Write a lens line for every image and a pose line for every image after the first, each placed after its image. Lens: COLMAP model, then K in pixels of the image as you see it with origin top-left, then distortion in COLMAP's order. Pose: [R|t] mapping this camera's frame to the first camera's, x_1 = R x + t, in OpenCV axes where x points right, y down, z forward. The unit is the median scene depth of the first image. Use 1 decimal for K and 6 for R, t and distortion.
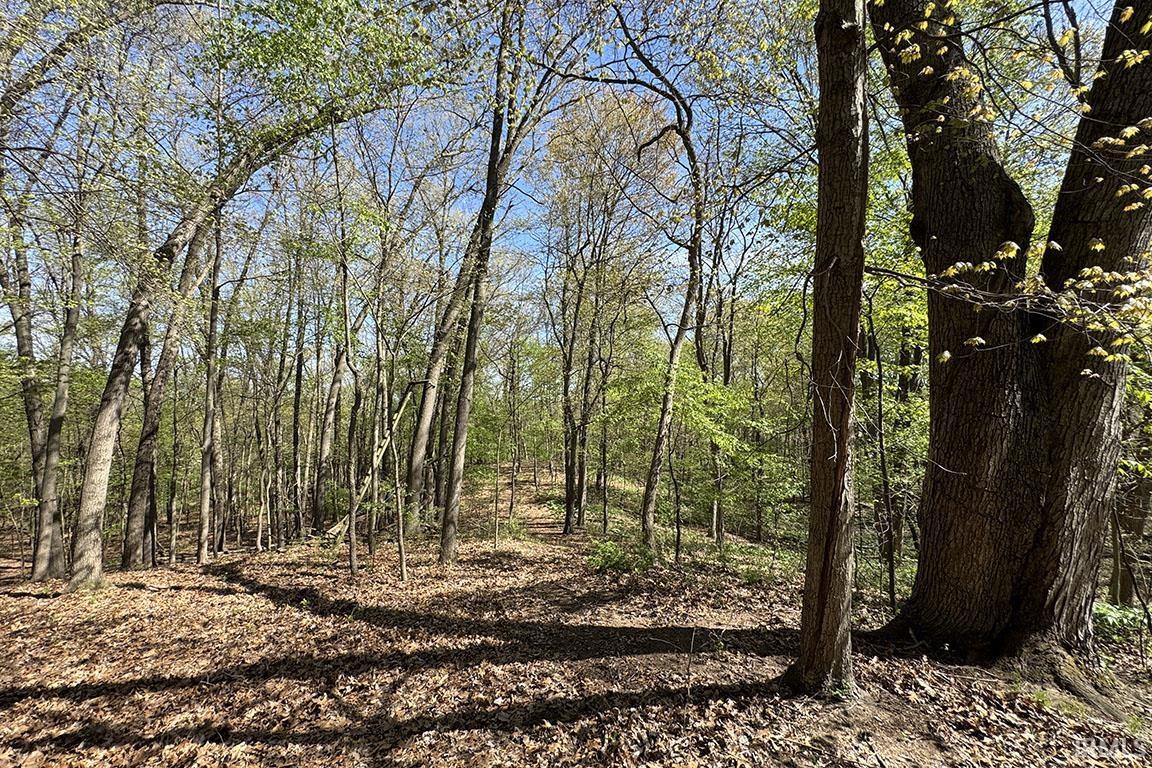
lens RADIAL K [[488.4, 0, 577.0], [0, 488.4, 397.8], [0, 0, 1]] dist [-0.001410, 0.000093]
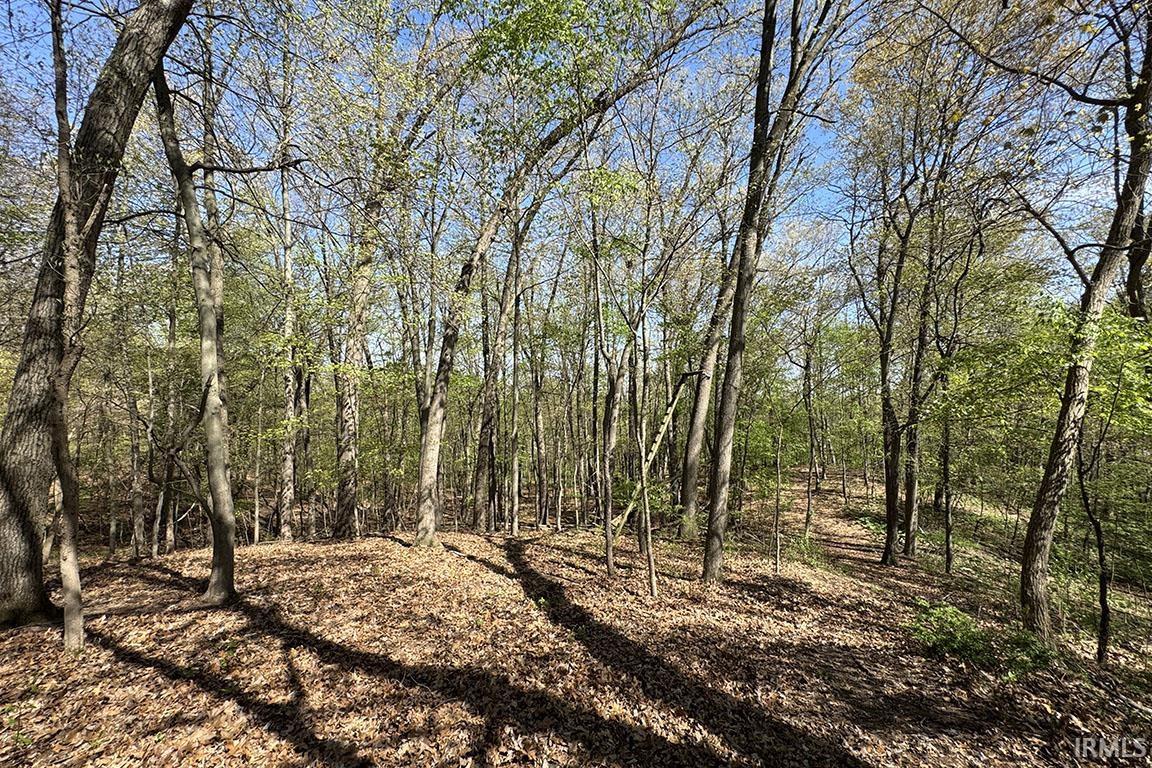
lens RADIAL K [[488.4, 0, 577.0], [0, 488.4, 397.8], [0, 0, 1]] dist [-0.001410, 0.000093]
pose [[0.828805, -0.008891, -0.559467, 0.010644], [0.010371, 0.999946, -0.000527, 0.012551], [0.559442, -0.005365, 0.828852, 0.112810]]
